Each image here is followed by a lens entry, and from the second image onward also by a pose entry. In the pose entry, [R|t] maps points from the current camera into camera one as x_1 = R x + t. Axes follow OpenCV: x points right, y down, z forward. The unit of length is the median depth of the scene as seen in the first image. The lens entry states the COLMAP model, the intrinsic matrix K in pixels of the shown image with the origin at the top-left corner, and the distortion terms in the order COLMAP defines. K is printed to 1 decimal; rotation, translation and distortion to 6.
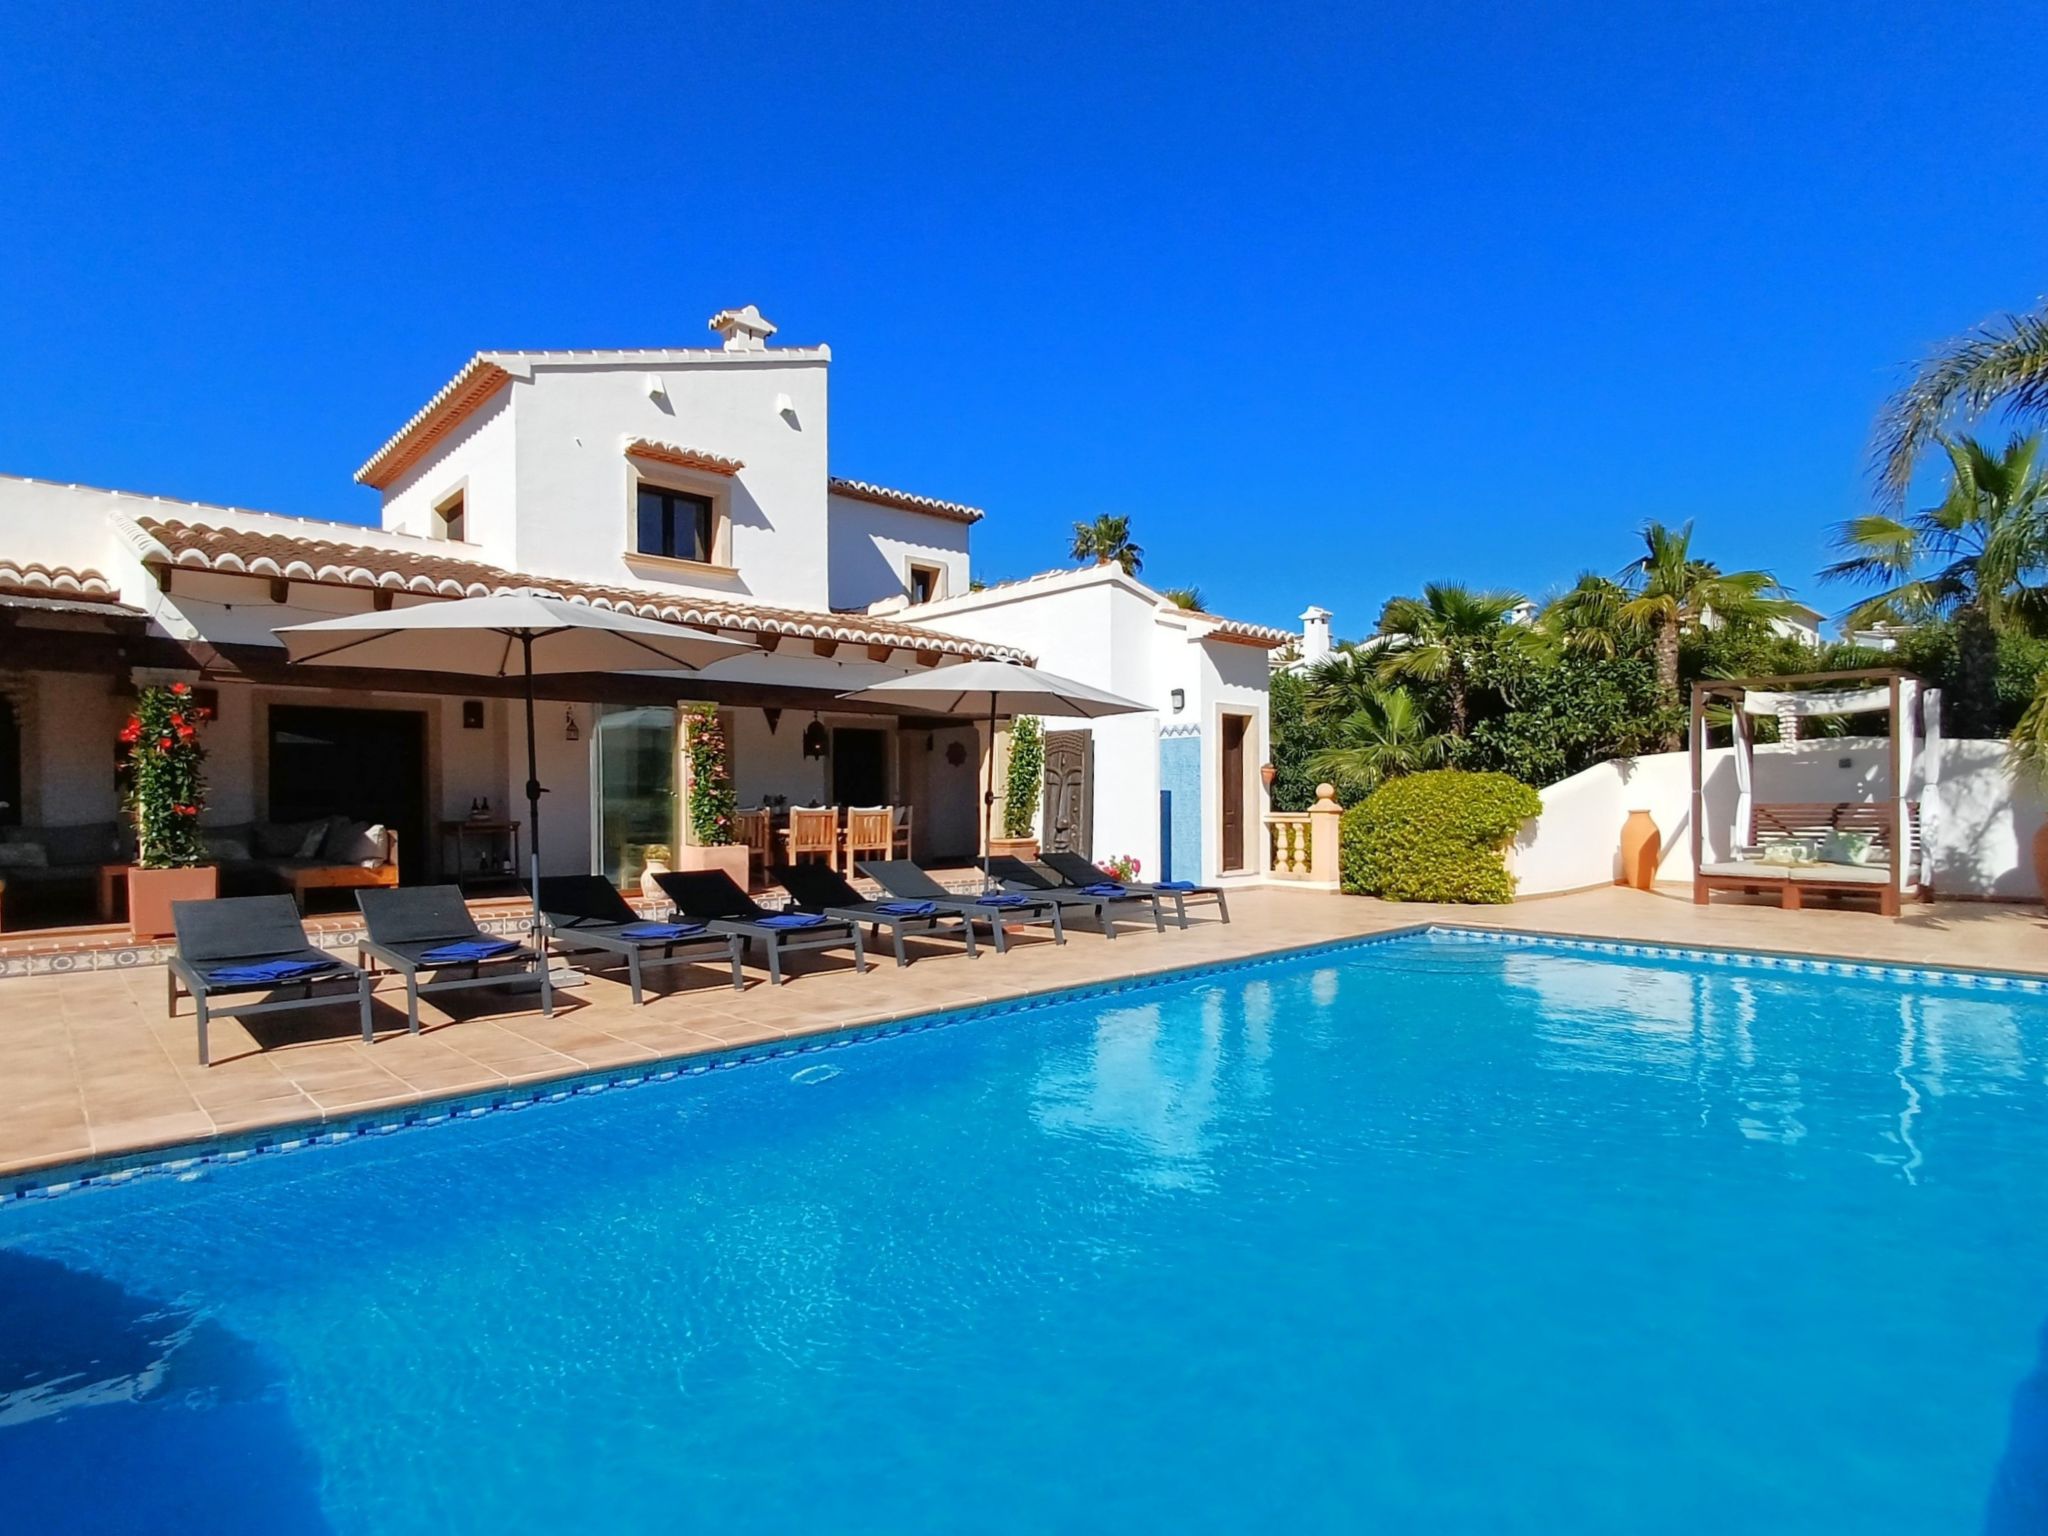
lens RADIAL K [[1043.6, 0, 1065.2], [0, 1043.6, 804.7], [0, 0, 1]] dist [-0.015699, 0.000435]
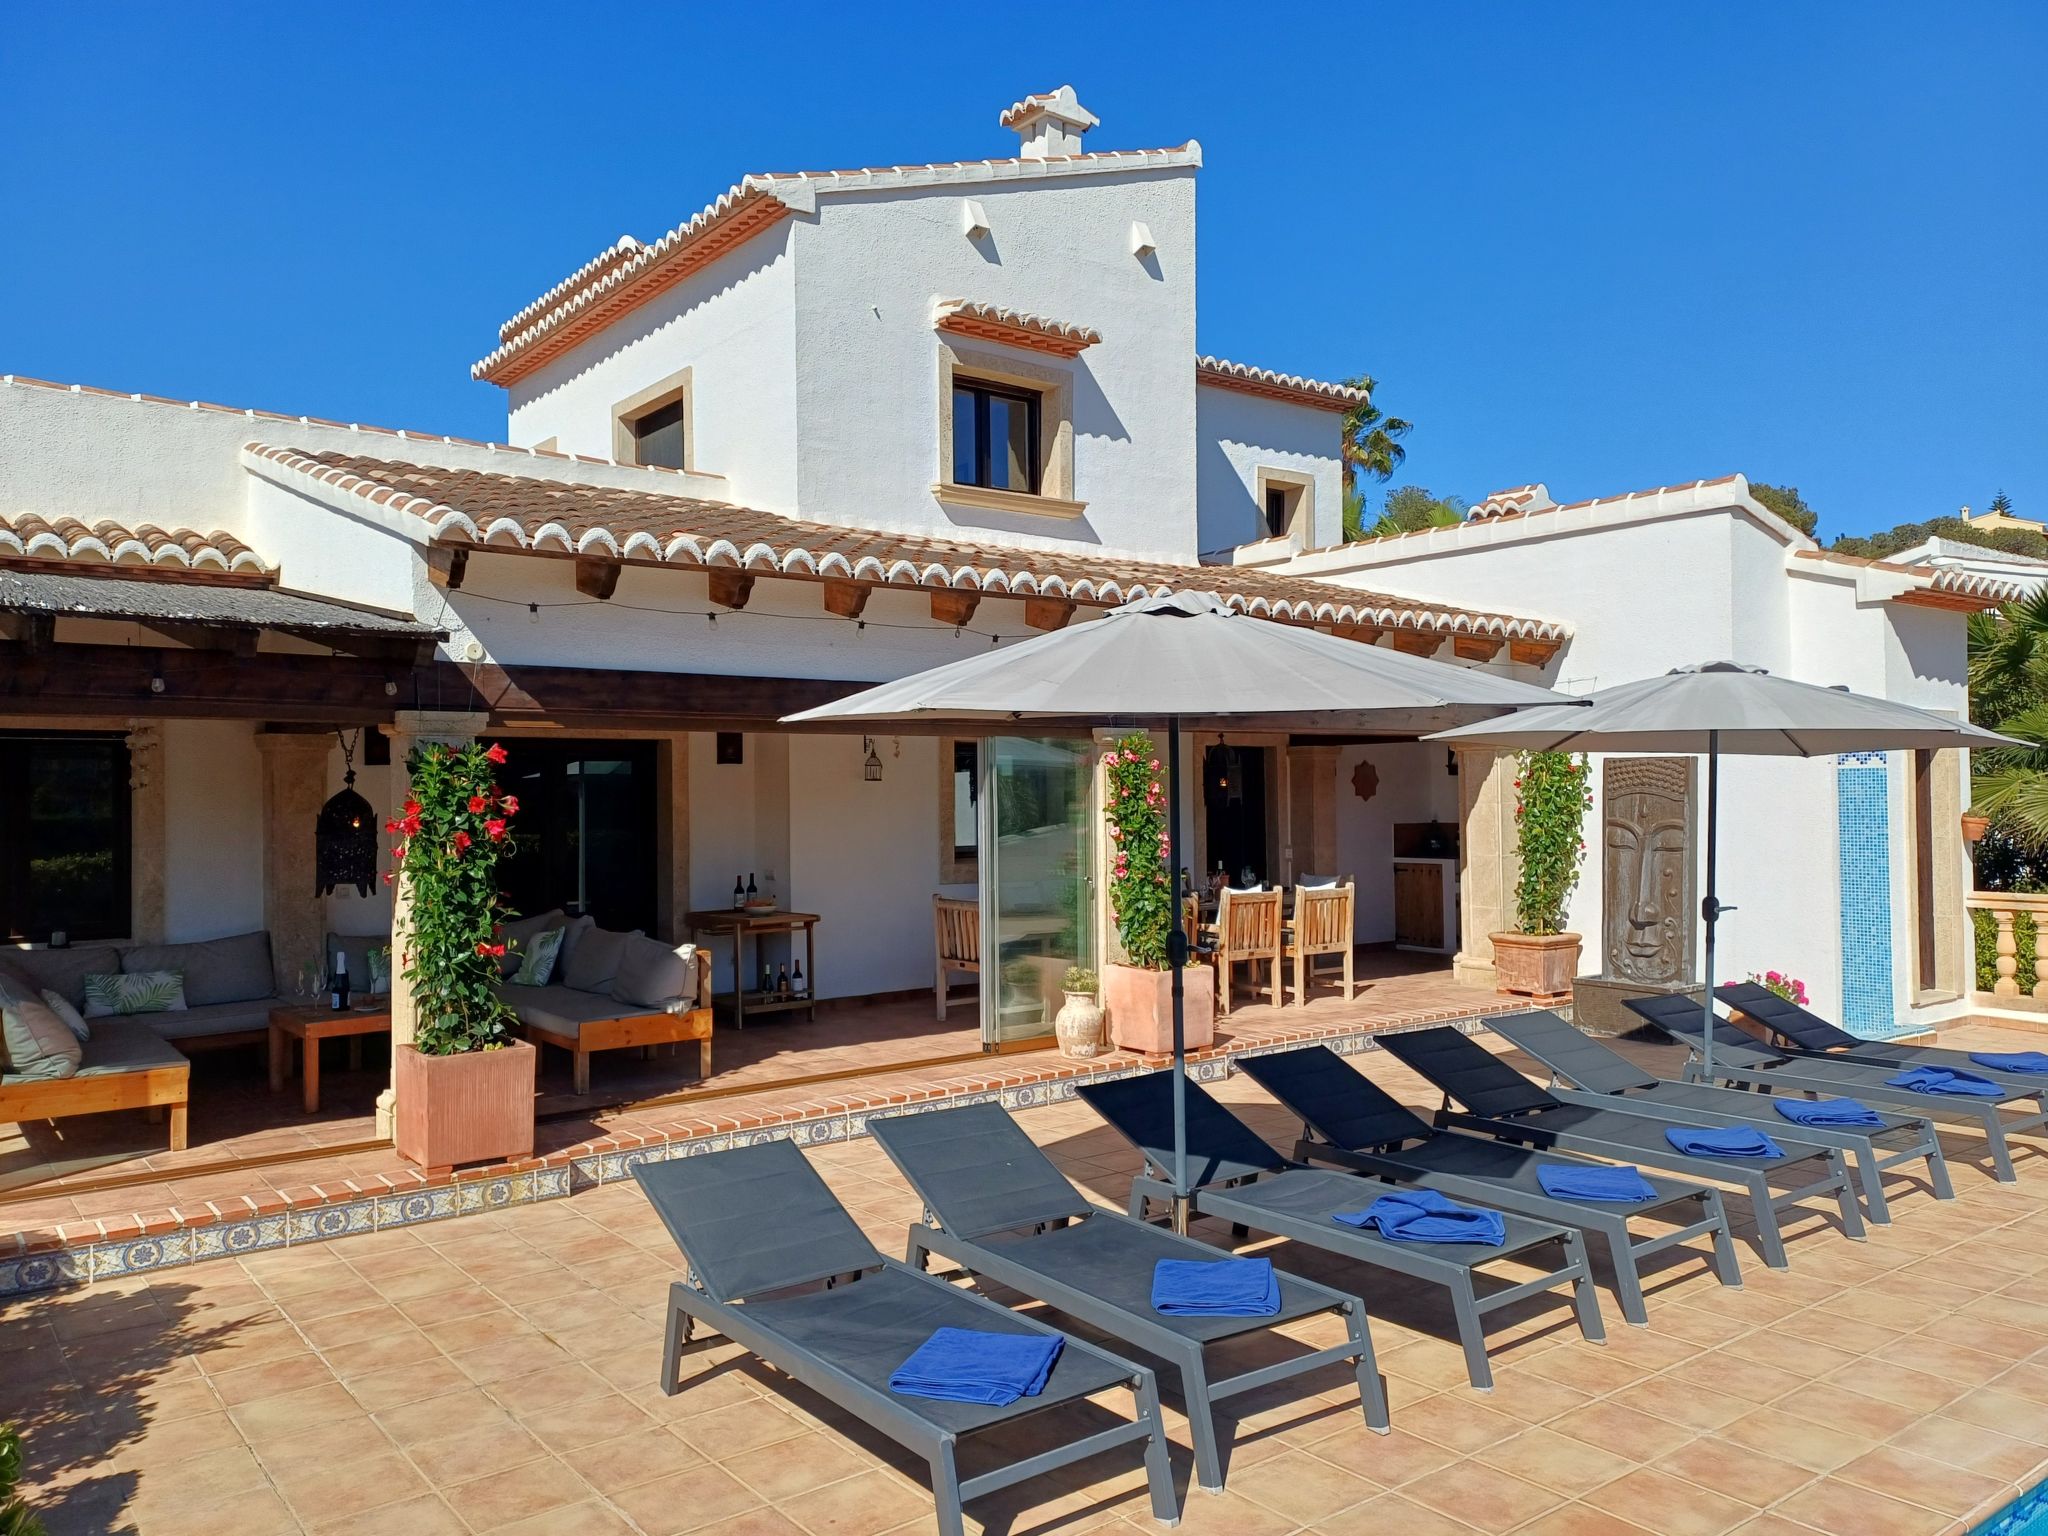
lens RADIAL K [[1491.4, 0, 1023.8], [0, 1491.4, 774.0], [0, 0, 1]] dist [0.046157, -0.002826]
pose [[0.992359, -0.000554, -0.123384, -0.250989], [-0.001392, 0.999876, -0.015681, -0.048544], [0.123377, 0.015733, 0.992235, 0.096664]]
